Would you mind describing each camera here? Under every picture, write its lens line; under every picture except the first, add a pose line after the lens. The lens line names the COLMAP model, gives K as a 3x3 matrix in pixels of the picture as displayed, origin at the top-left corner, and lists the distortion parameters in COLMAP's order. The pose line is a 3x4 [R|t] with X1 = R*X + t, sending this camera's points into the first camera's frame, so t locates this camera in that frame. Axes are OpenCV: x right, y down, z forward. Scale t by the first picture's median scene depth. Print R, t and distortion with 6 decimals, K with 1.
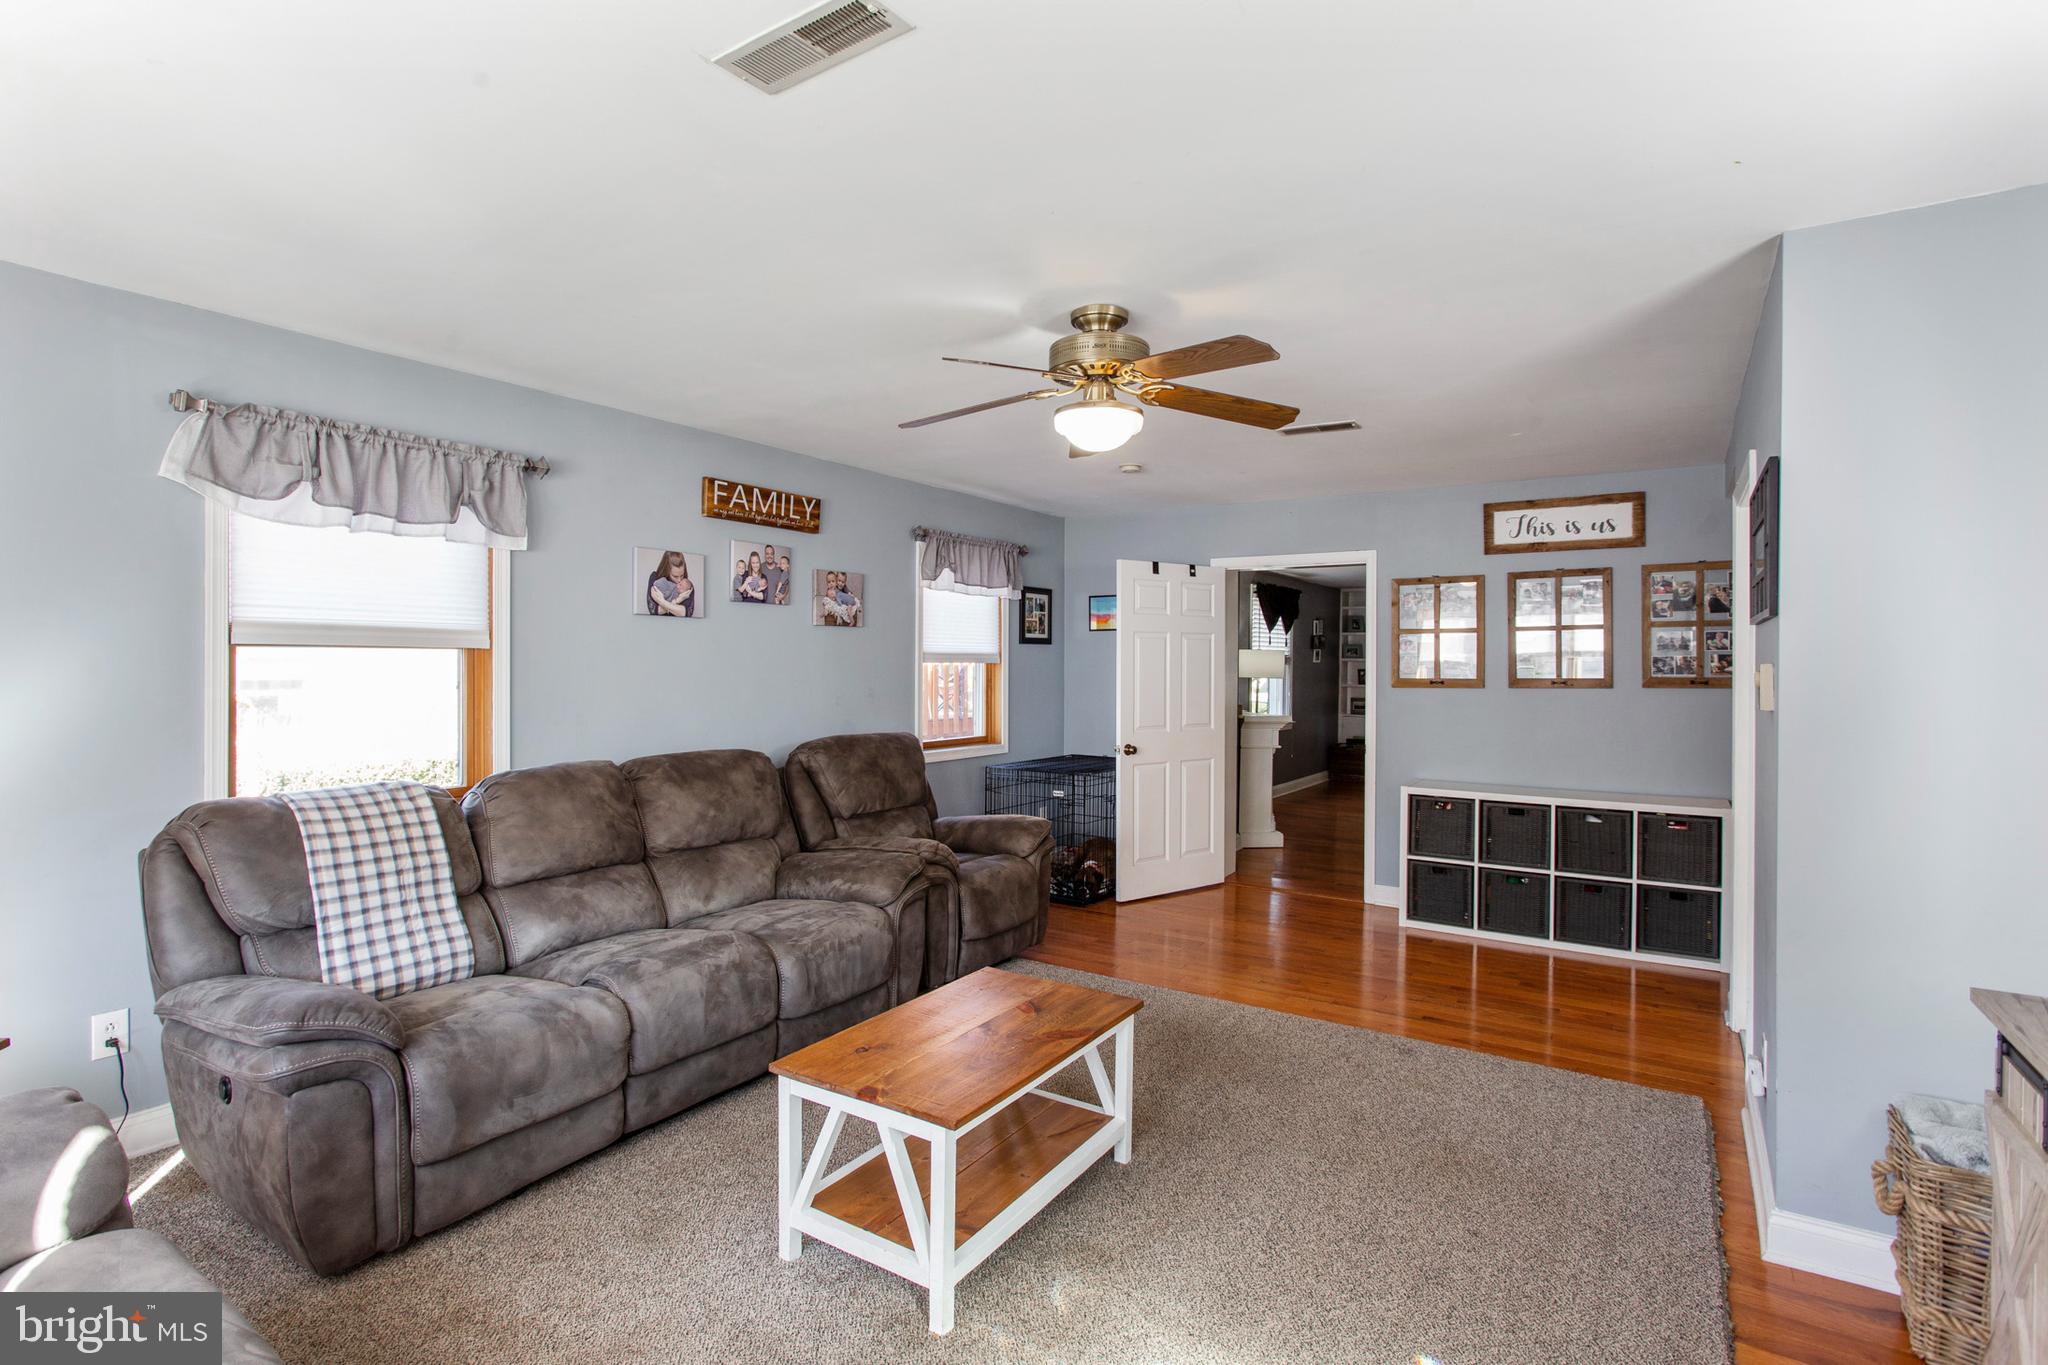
lens RADIAL K [[994.2, 0, 998.8], [0, 994.2, 668.3], [0, 0, 1]] dist [-0.005529, 0.001175]
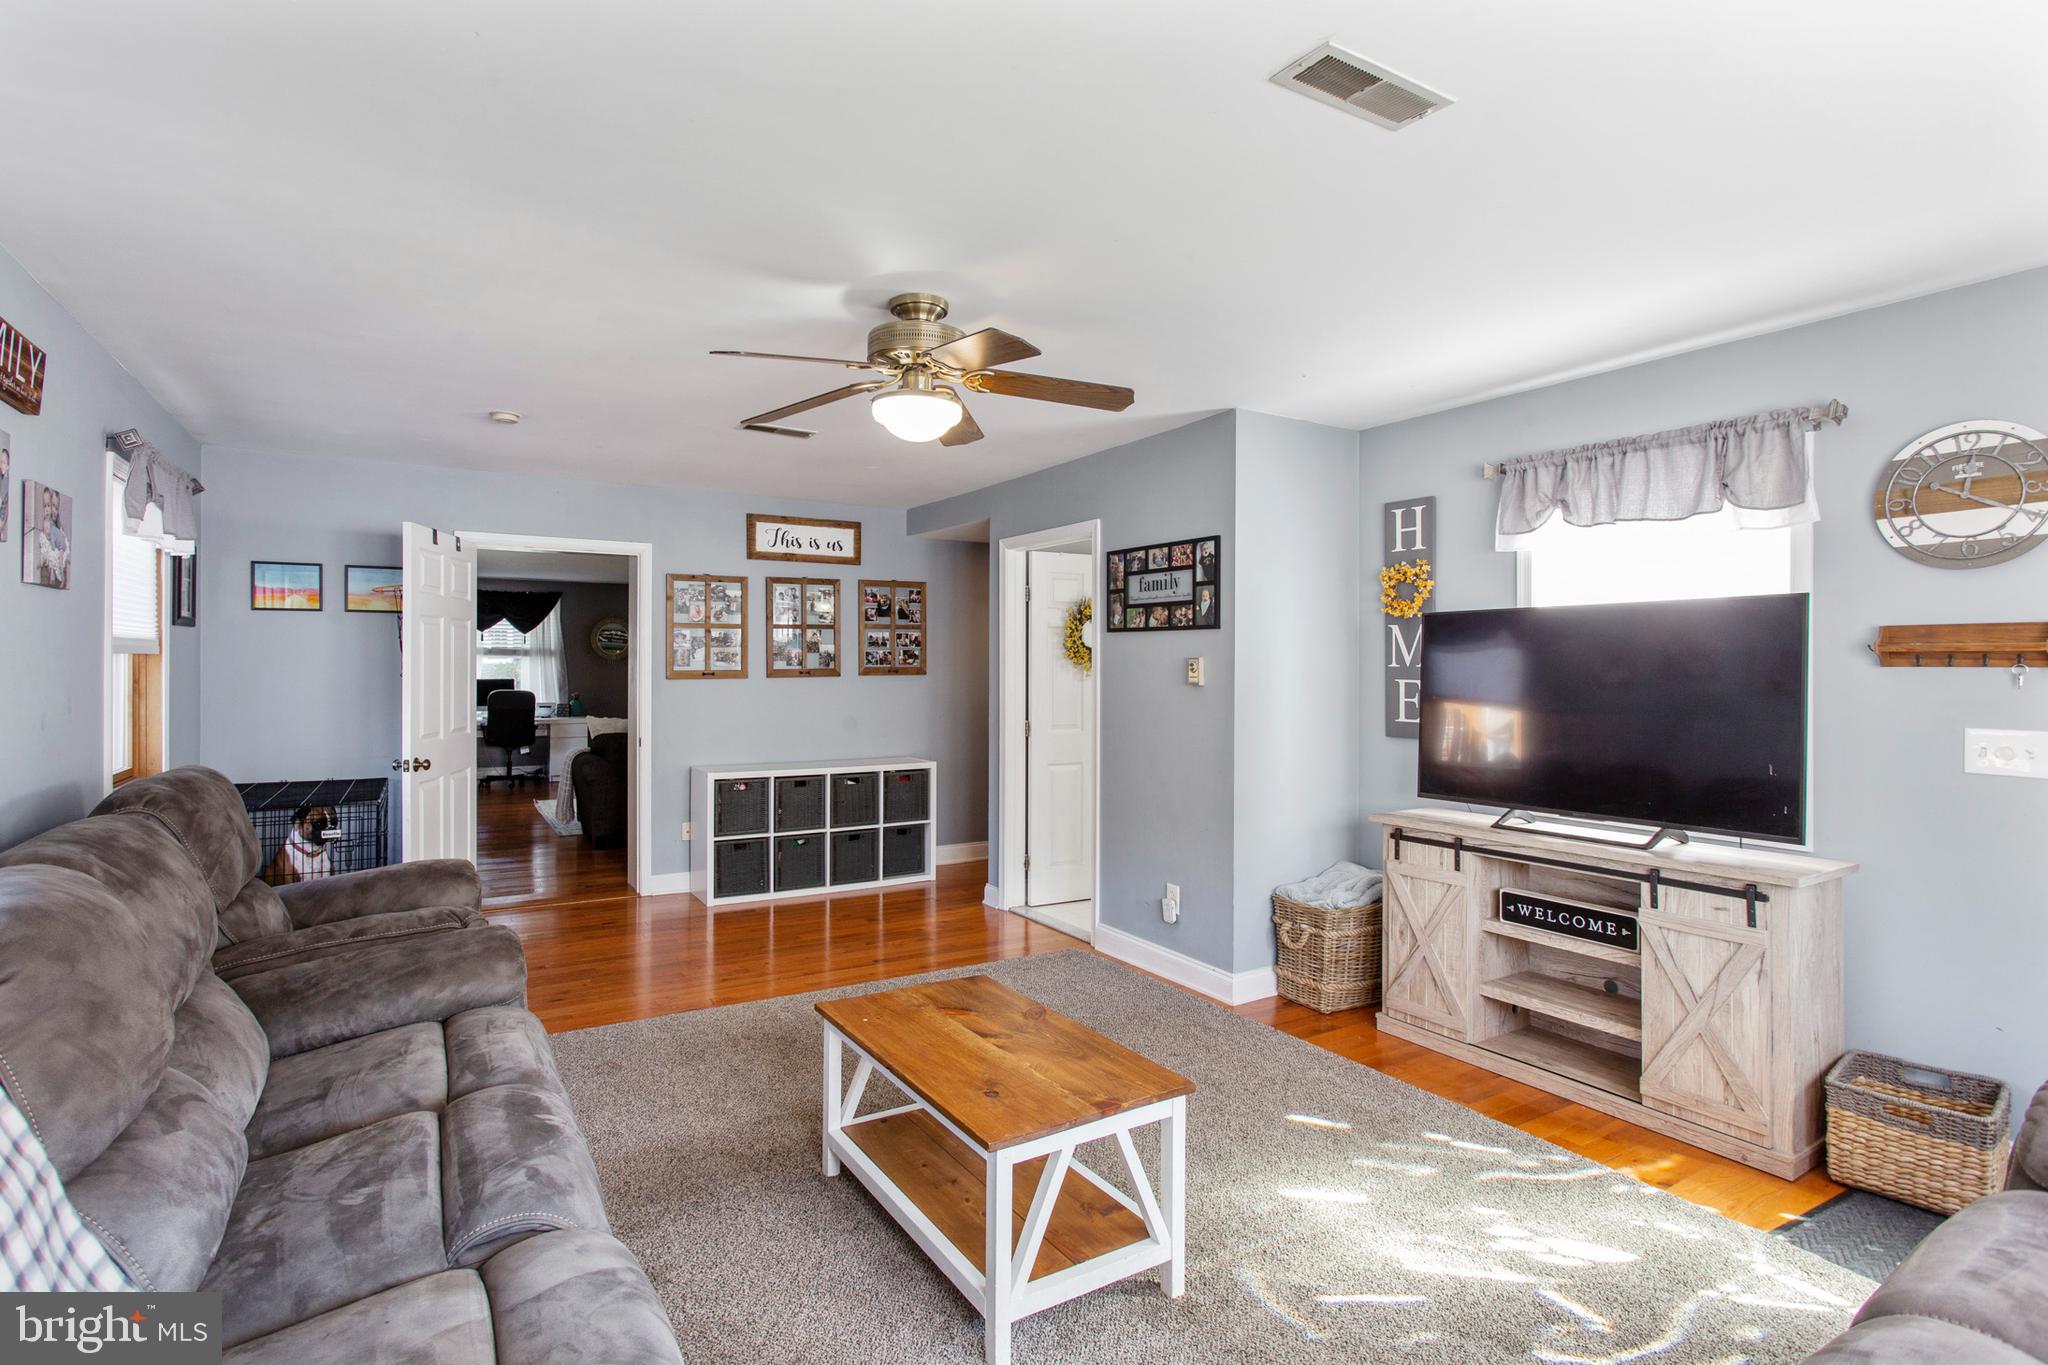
lens RADIAL K [[994.2, 0, 998.8], [0, 994.2, 668.3], [0, 0, 1]] dist [-0.005529, 0.001175]
pose [[0.437133, -0.008377, 0.899358, -0.418917], [0.000762, 0.999960, 0.008943, -0.001327], [-0.899396, -0.003224, 0.437122, 0.274744]]
